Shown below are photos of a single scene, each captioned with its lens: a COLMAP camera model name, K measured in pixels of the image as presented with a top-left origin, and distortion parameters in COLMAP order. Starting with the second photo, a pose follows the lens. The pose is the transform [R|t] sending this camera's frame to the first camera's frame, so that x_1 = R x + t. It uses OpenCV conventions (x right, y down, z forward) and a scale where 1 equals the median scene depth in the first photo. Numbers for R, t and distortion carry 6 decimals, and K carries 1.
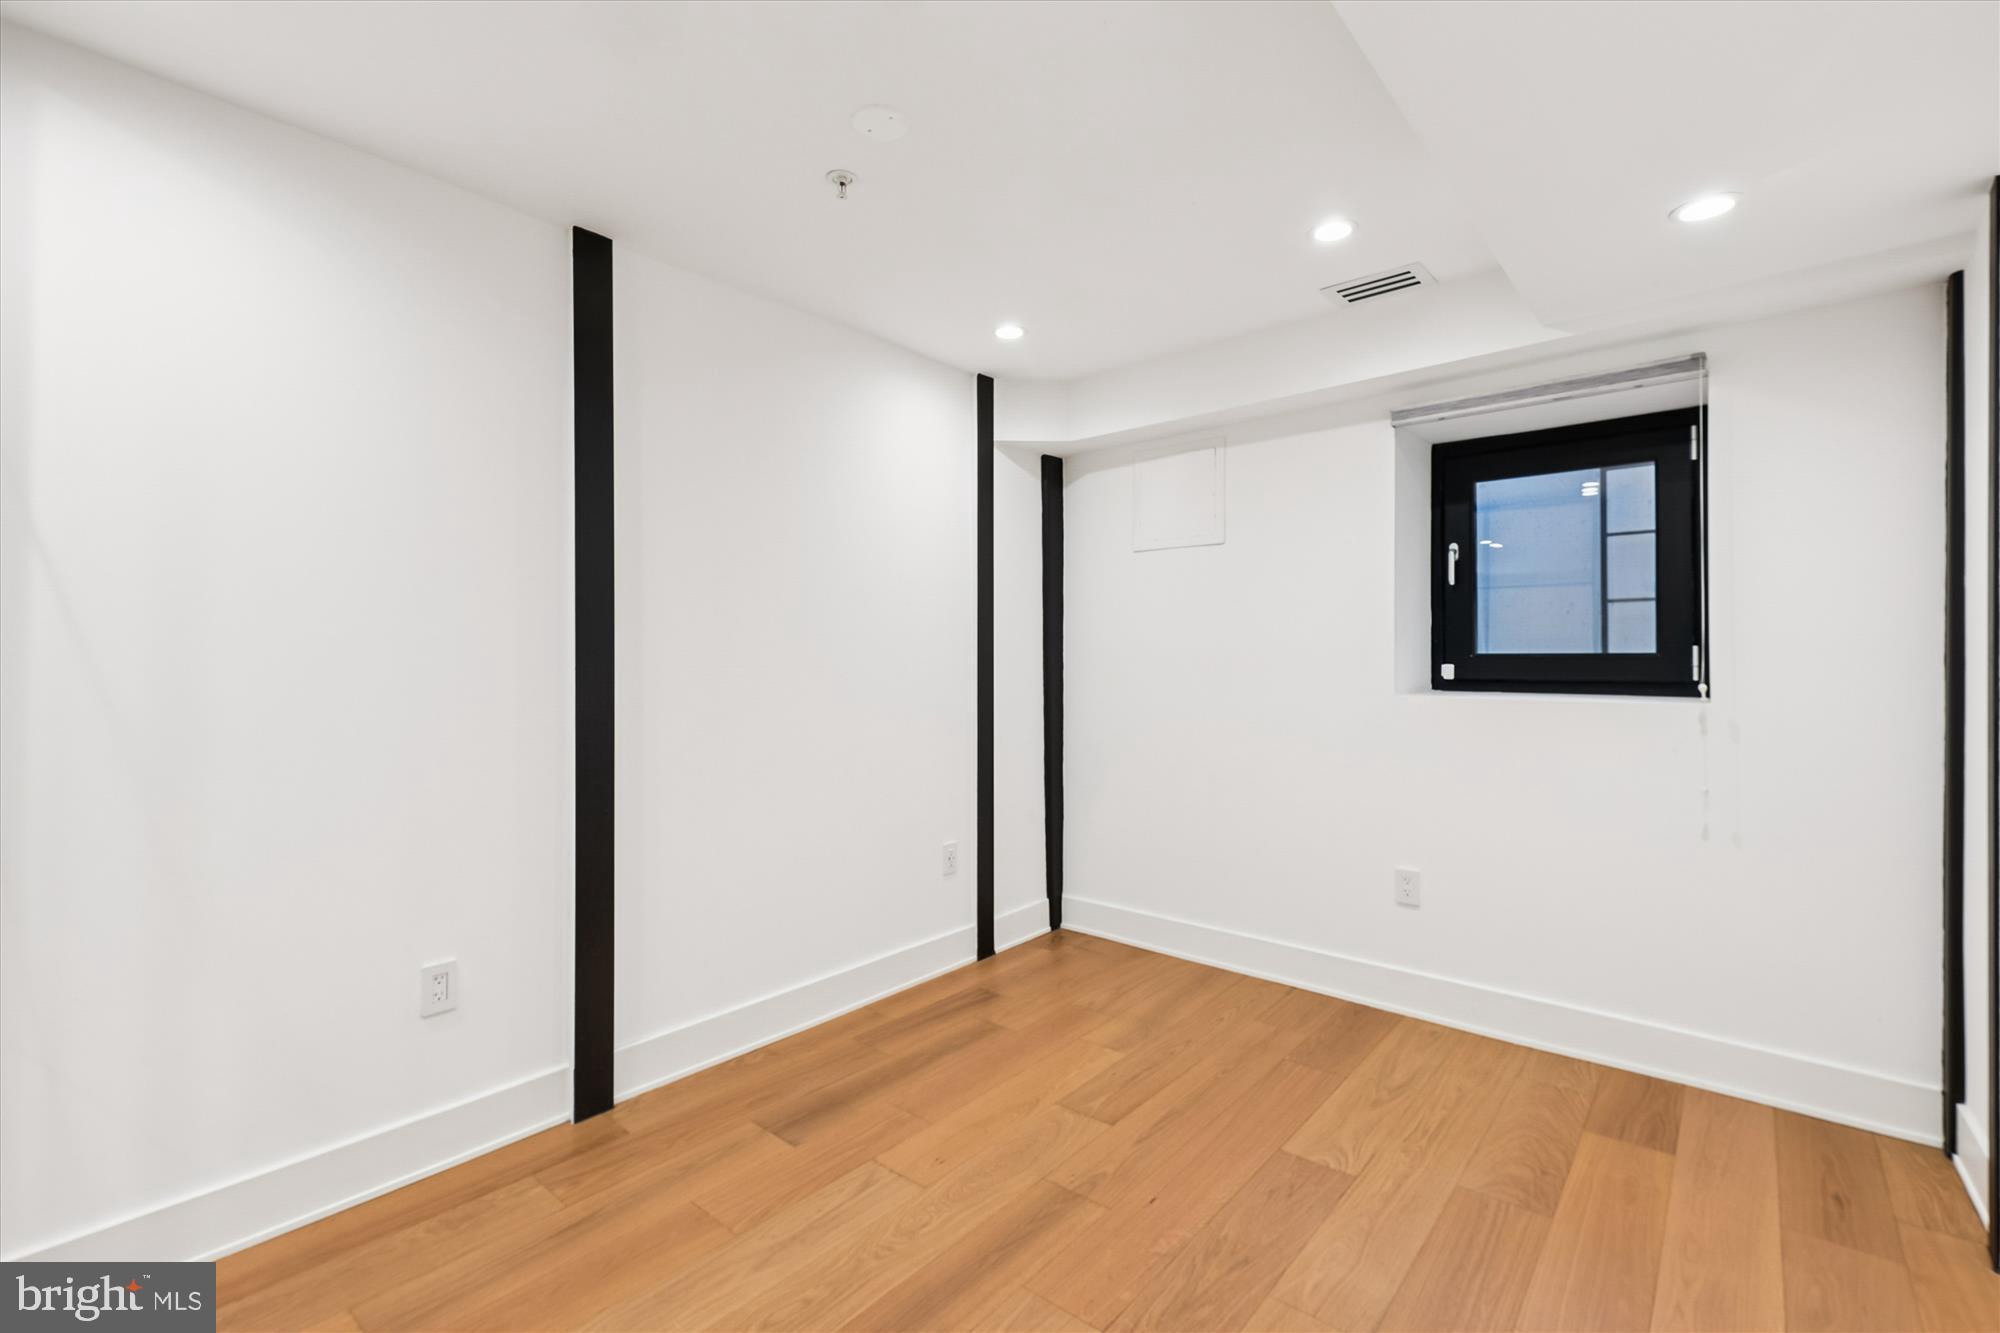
lens RADIAL K [[887.6, 0, 1001.1], [0, 887.6, 641.5], [0, 0, 1]] dist [0.025745, -0.000139]
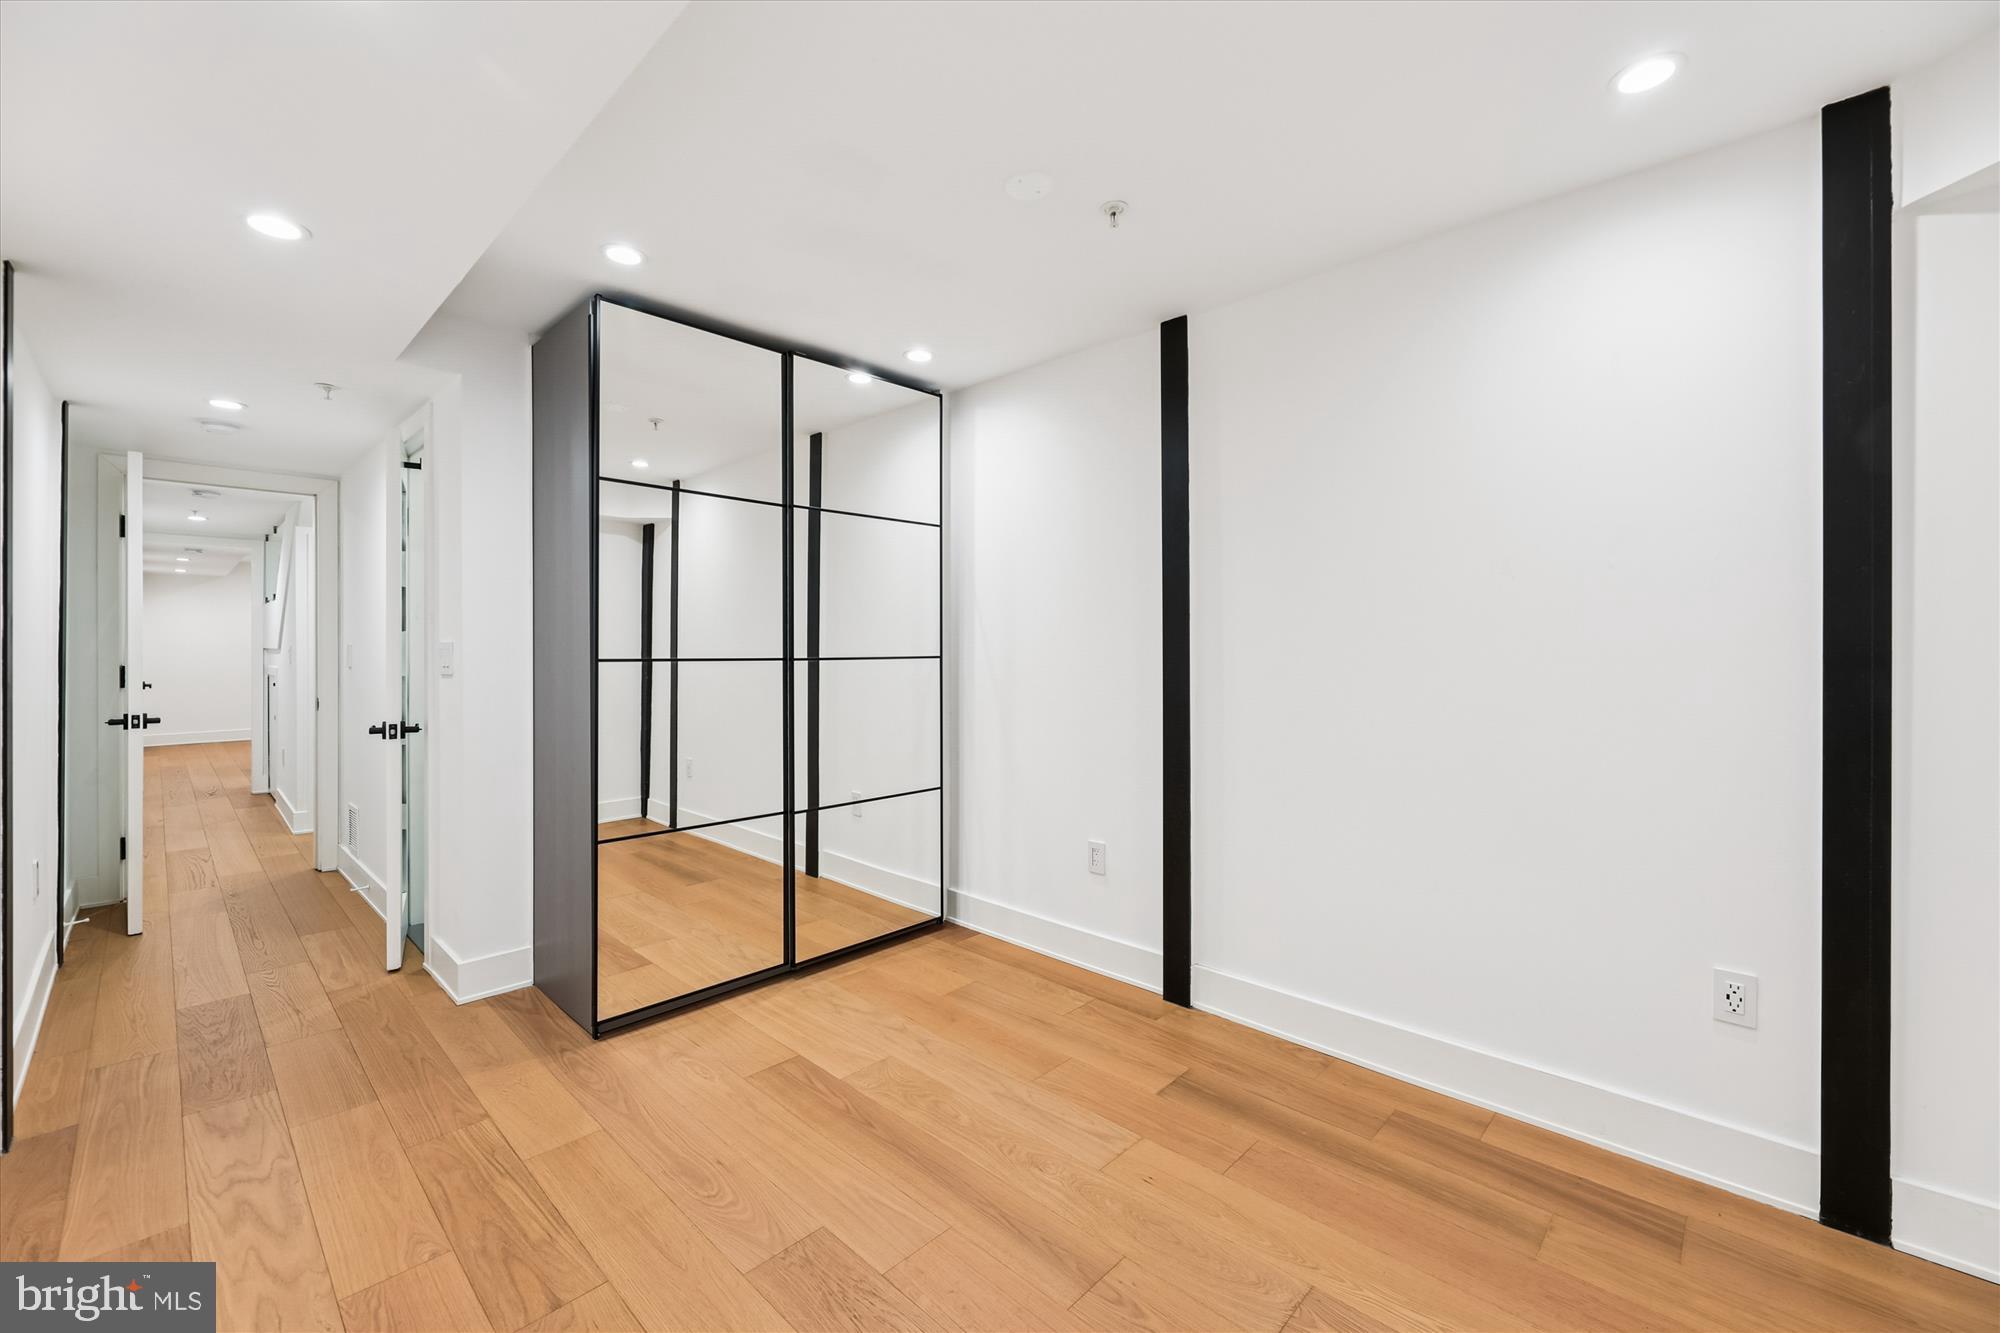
lens RADIAL K [[798.9, 0, 1000.0], [0, 798.9, 666.5], [0, 0, 1]] dist [-0.001487, -0.000312]
pose [[-0.055114, 0.016878, -0.998337, 0.699405], [0.017209, 0.999725, 0.015951, 0.014542], [0.998332, -0.016302, -0.055389, 0.803664]]
